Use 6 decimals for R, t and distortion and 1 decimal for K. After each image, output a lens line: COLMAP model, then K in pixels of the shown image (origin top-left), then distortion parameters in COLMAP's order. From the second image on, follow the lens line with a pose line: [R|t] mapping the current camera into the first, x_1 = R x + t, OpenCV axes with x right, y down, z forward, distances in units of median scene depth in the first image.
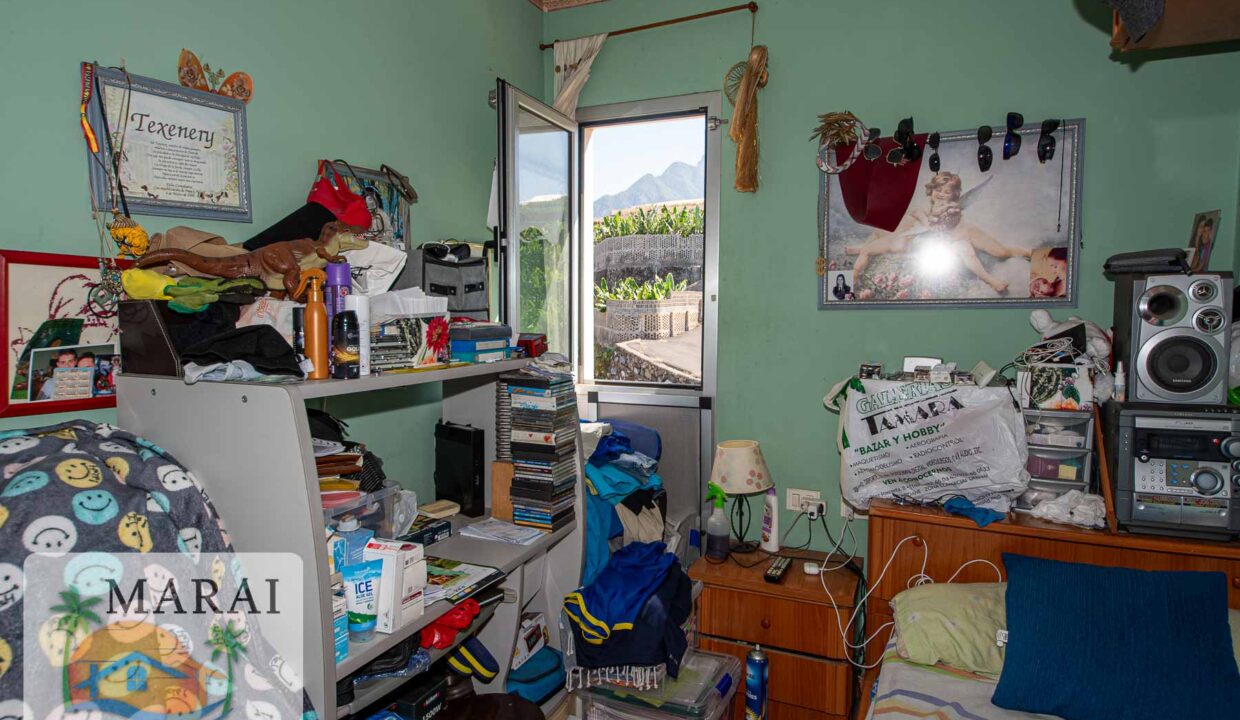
lens RADIAL K [[707.6, 0, 617.6], [0, 707.6, 360.9], [0, 0, 1]] dist [0.023853, -0.008598]
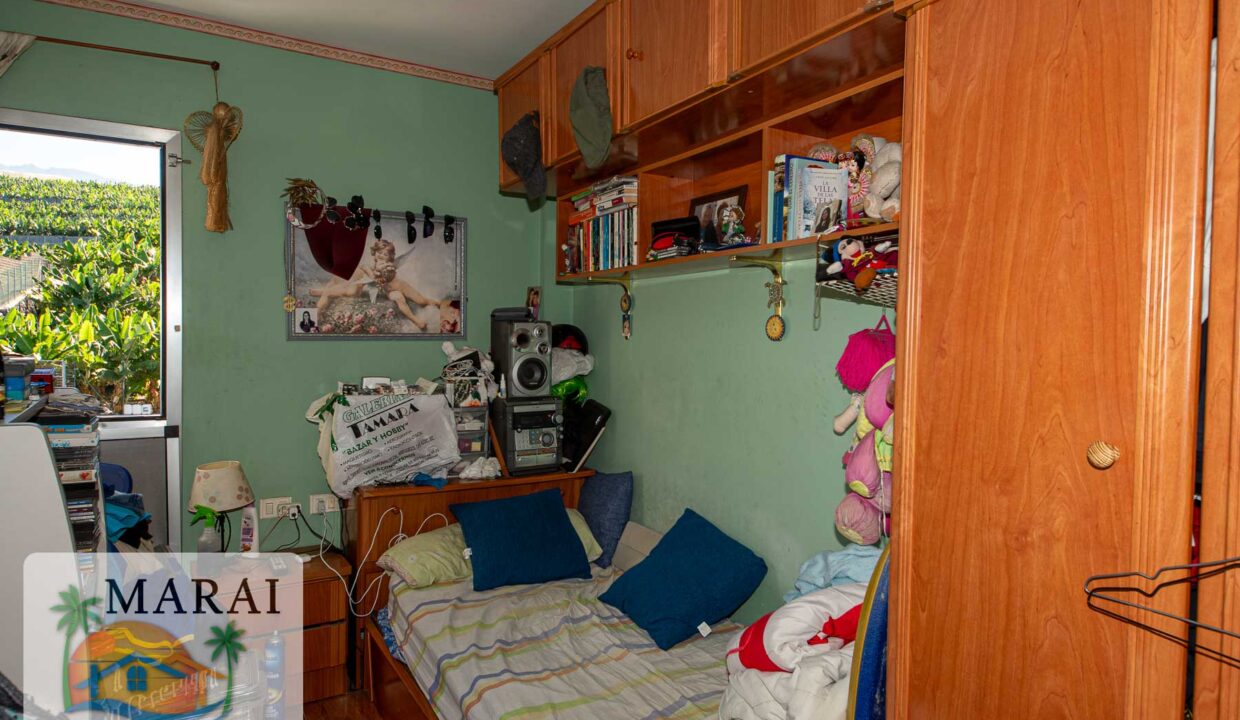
lens RADIAL K [[707.6, 0, 620.6], [0, 707.6, 362.4], [0, 0, 1]] dist [0.023853, -0.008598]
pose [[0.582837, -0.024989, 0.812205, -0.408104], [0.049515, 0.998762, -0.004803, -0.003726], [-0.811079, 0.043016, 0.583352, -0.152946]]
